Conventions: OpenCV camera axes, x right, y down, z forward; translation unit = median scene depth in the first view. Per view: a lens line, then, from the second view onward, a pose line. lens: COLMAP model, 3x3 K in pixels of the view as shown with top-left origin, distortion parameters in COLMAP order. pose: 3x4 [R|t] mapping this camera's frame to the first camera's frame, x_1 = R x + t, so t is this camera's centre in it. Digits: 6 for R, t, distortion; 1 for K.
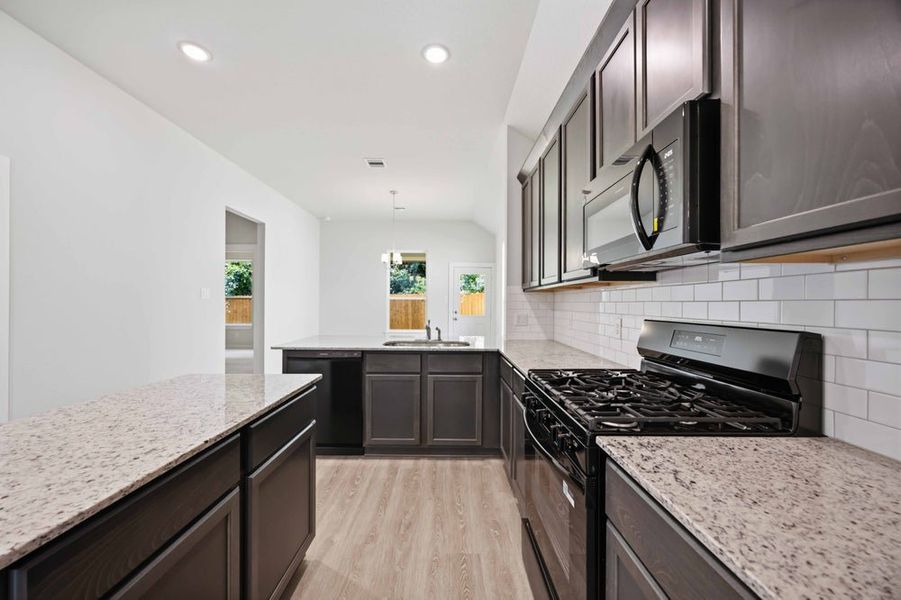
lens RADIAL K [[336.7, 0, 450.6], [0, 336.7, 301.6], [0, 0, 1]] dist [-0.007552, 0.000084]
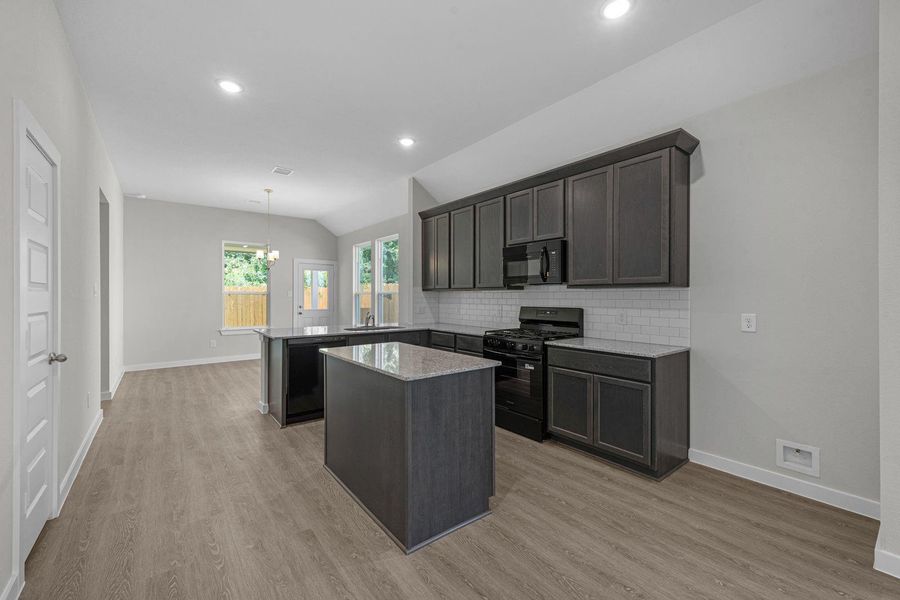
lens RADIAL K [[363.6, 0, 441.2], [0, 363.6, 295.8], [0, 0, 1]] dist [0.004935, -0.000262]
pose [[0.792351, -0.003514, 0.610056, -0.988154], [-0.000079, 0.999983, 0.005863, -0.024492], [-0.610066, -0.004694, 0.792337, -0.463391]]
